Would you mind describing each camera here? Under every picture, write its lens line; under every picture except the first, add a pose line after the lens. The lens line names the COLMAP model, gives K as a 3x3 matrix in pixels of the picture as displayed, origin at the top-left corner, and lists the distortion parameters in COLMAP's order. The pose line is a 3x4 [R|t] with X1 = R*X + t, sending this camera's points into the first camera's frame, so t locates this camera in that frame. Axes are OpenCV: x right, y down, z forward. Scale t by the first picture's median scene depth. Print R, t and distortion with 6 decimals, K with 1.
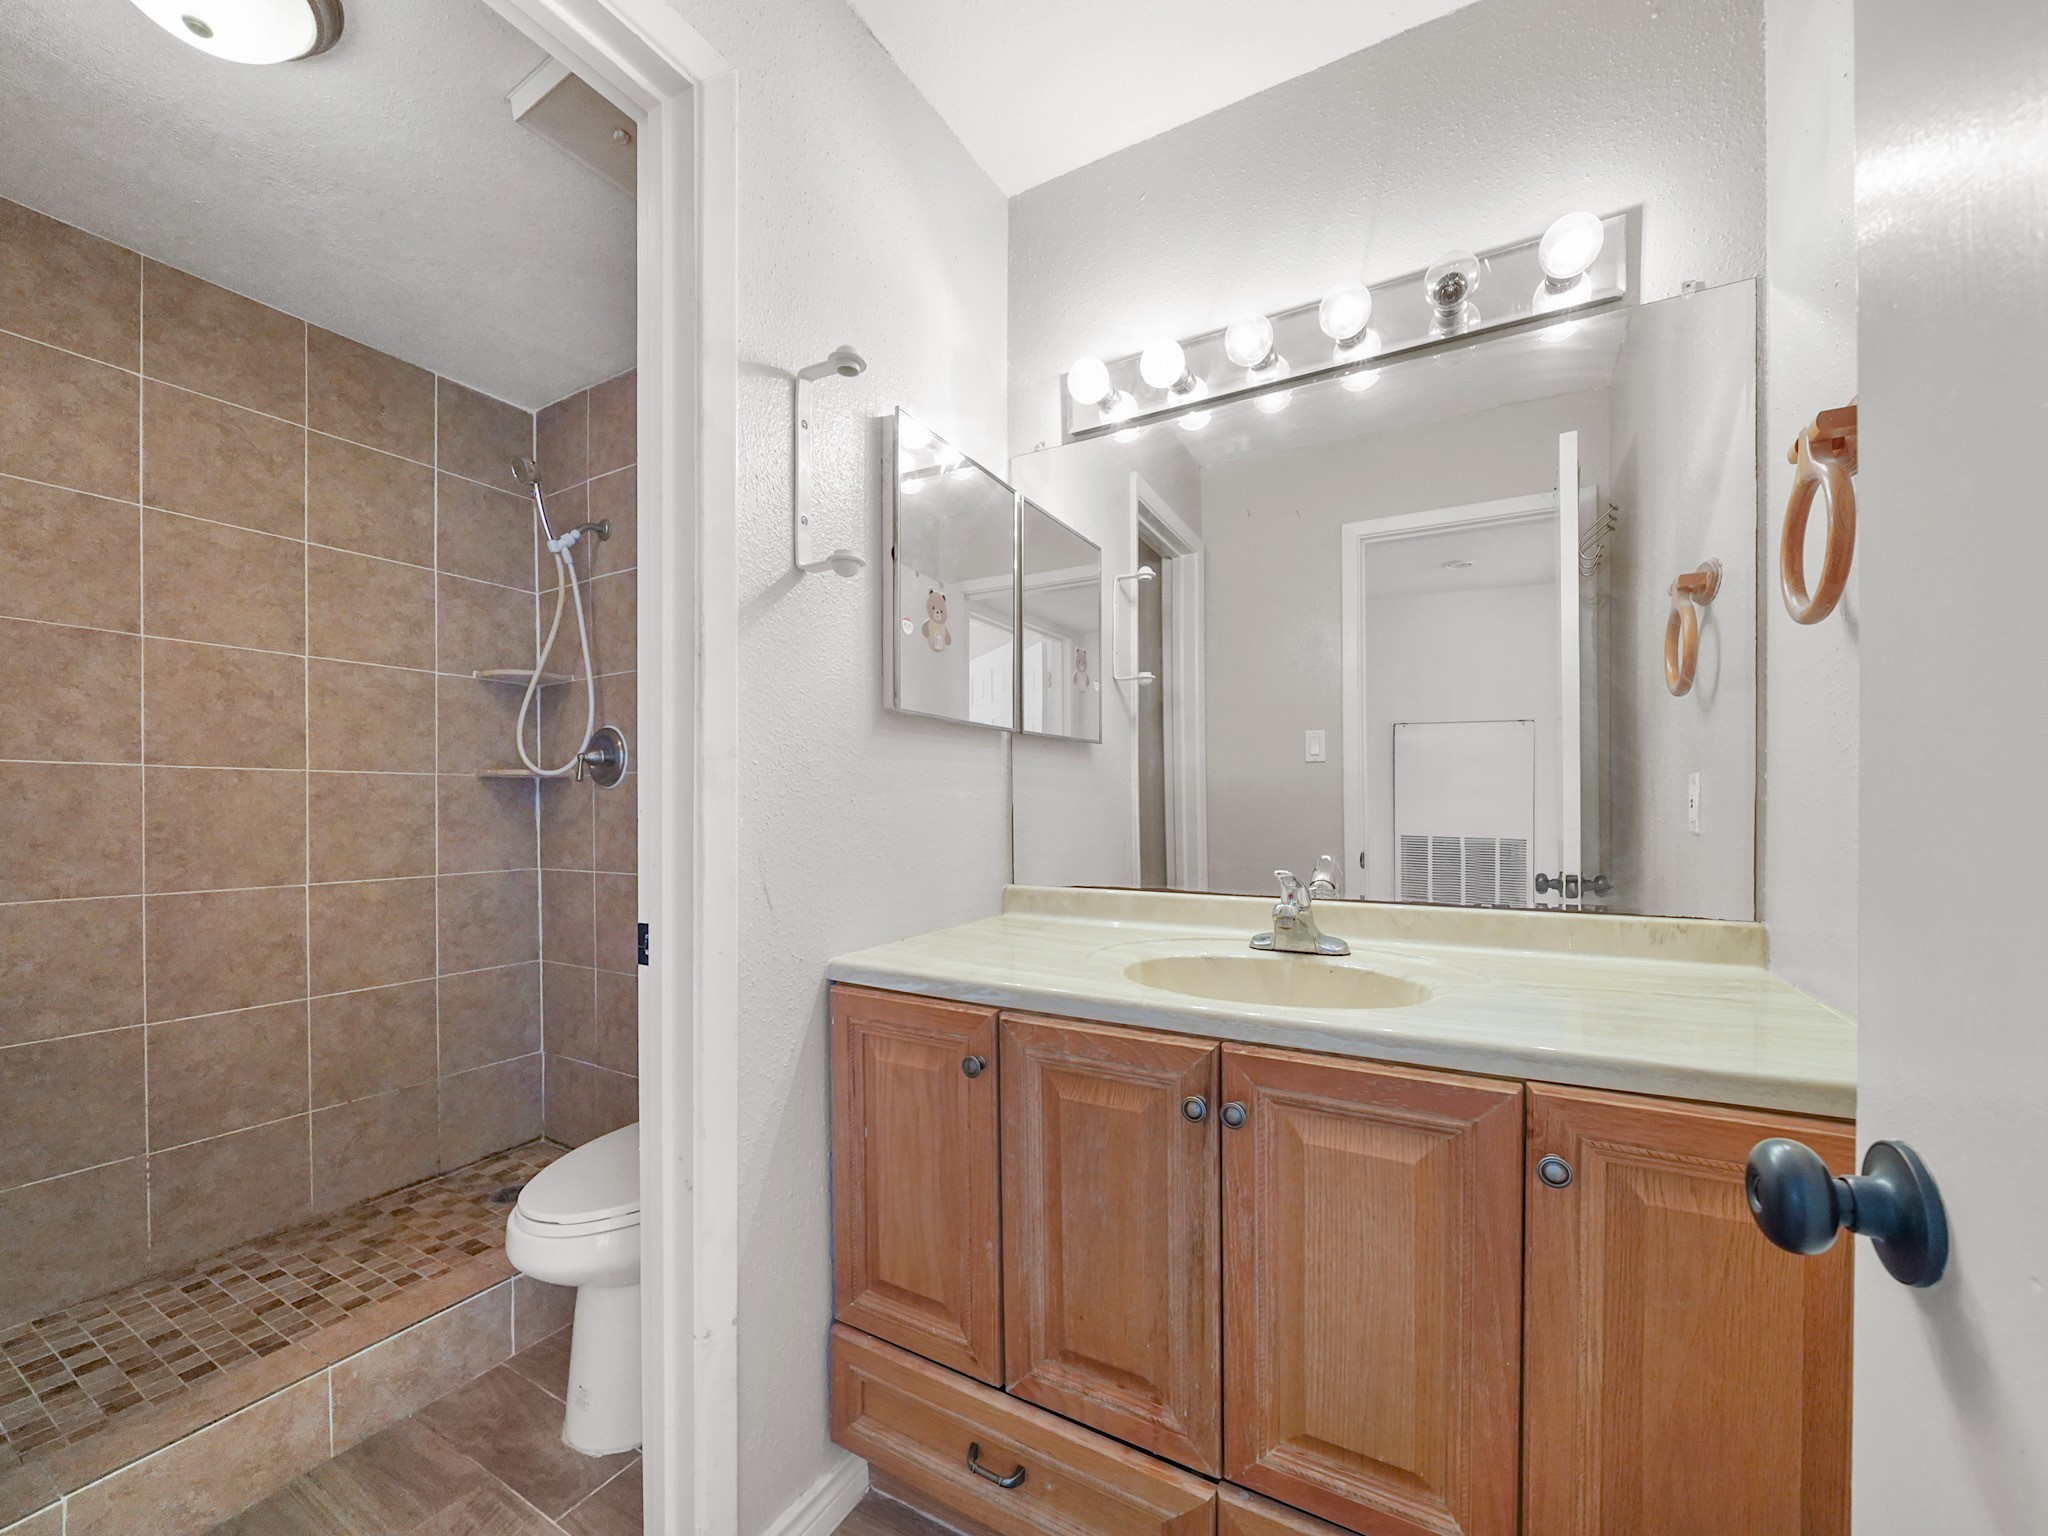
lens RADIAL K [[798.3, 0, 1018.8], [0, 798.3, 809.1], [0, 0, 1]] dist [-0.002430, -0.000874]
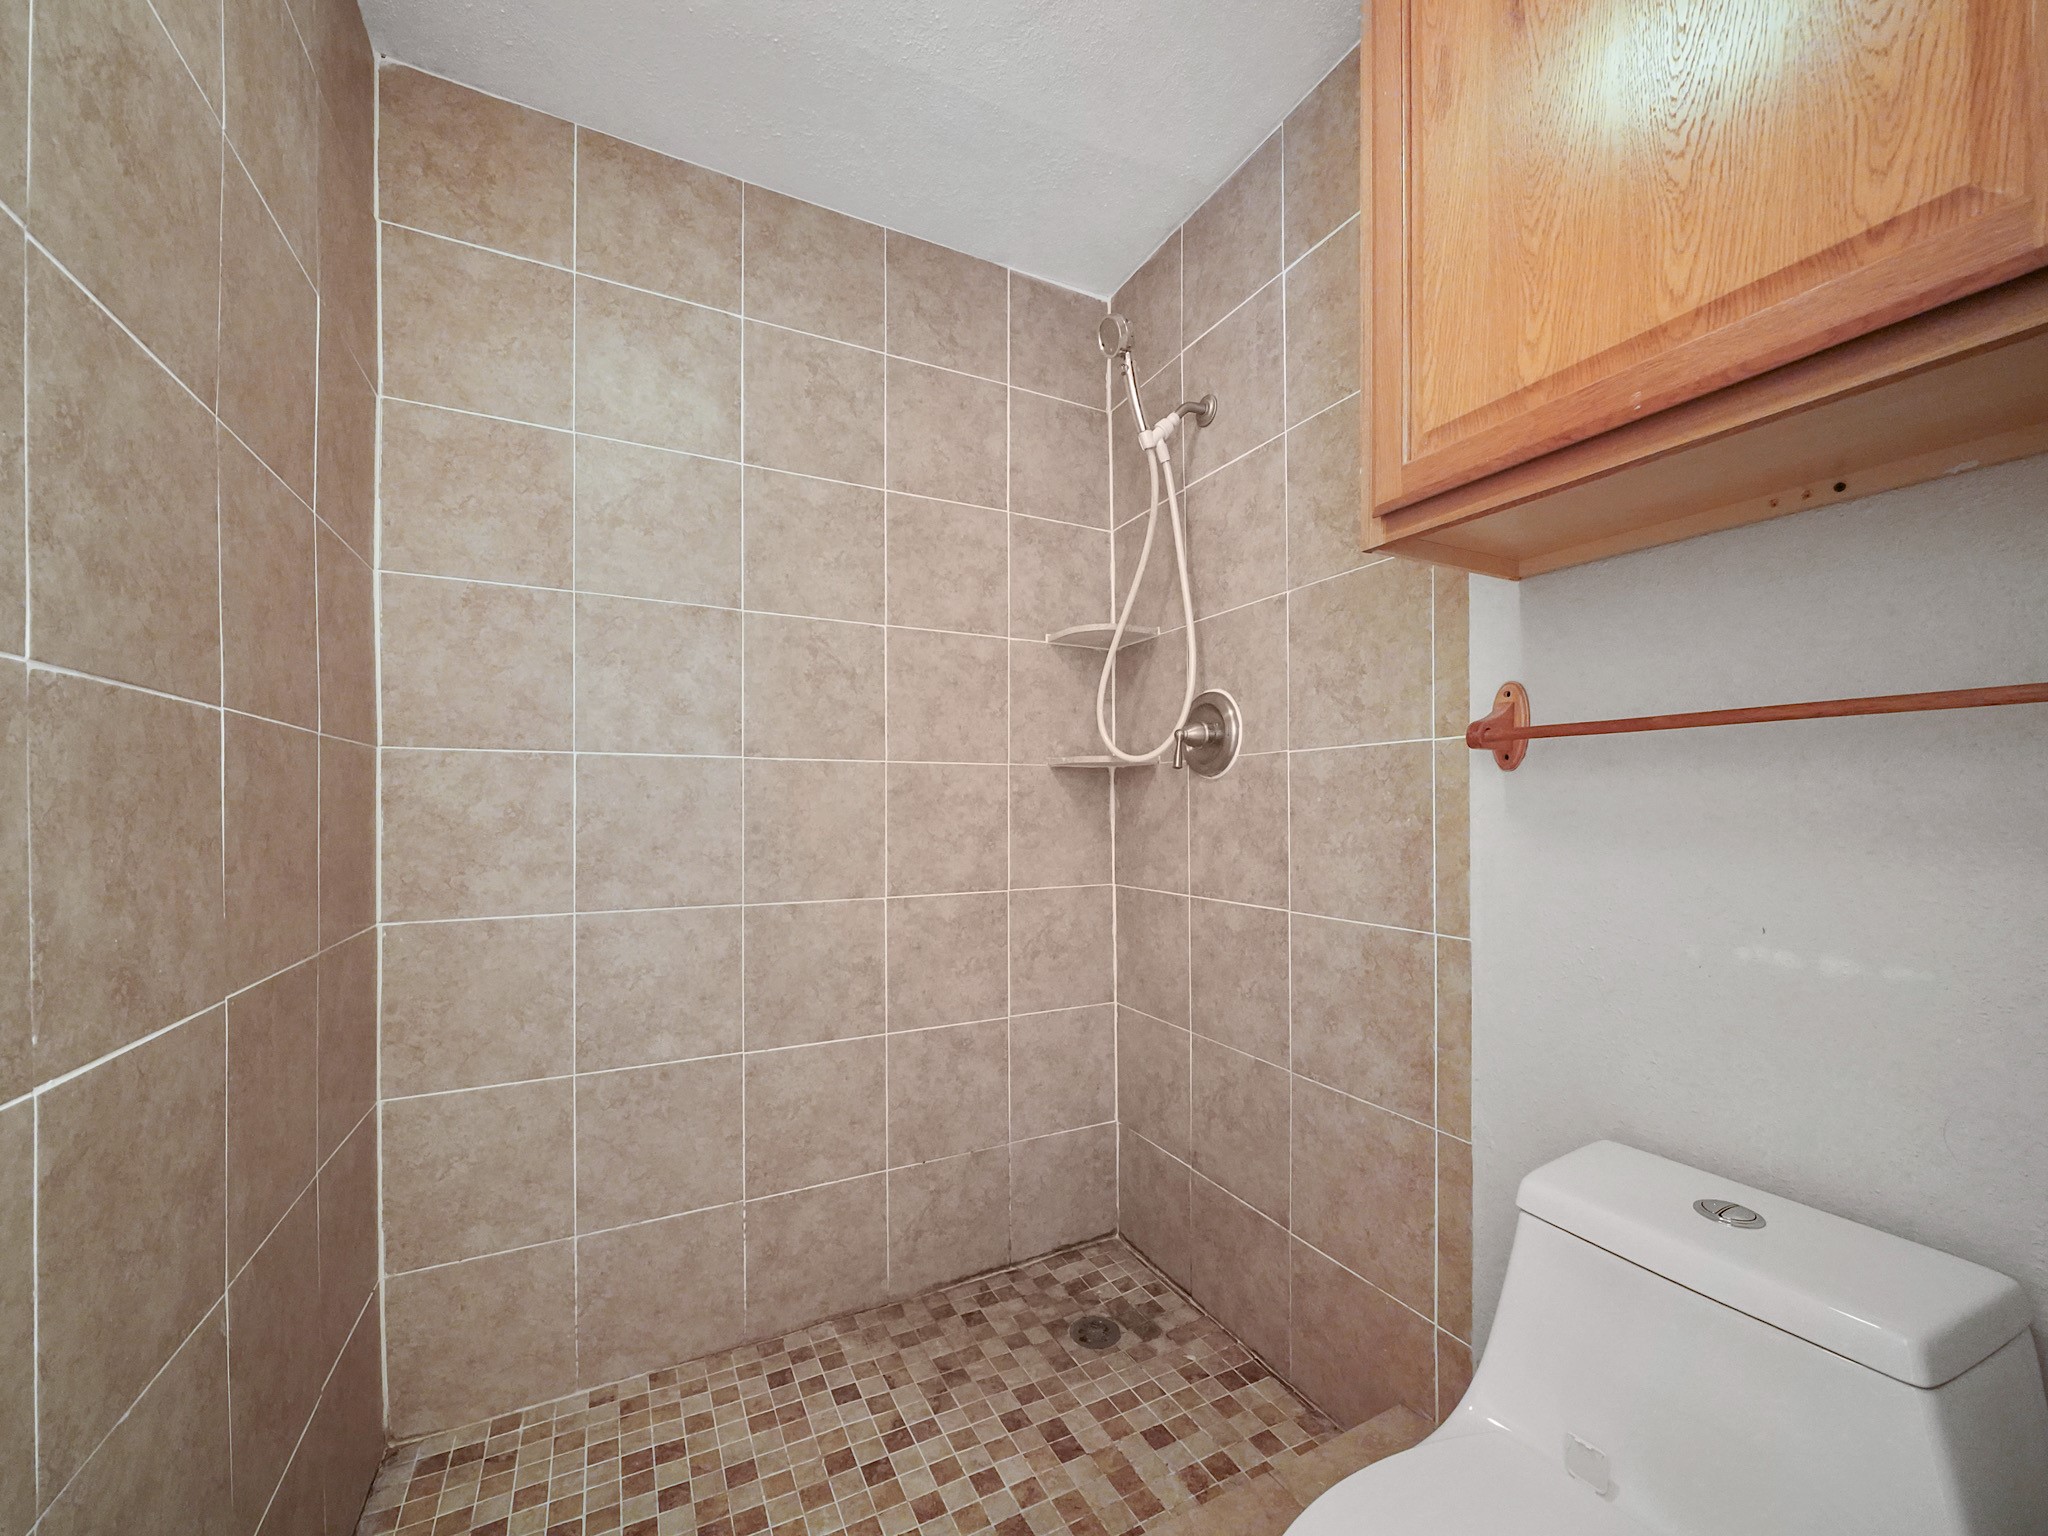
lens RADIAL K [[798.3, 0, 1018.8], [0, 798.3, 809.1], [0, 0, 1]] dist [-0.002430, -0.000874]
pose [[0.835682, 0.005421, -0.549187, -0.301552], [-0.003074, 0.999982, 0.005194, -0.002965], [0.549205, -0.002652, 0.835684, 0.358744]]
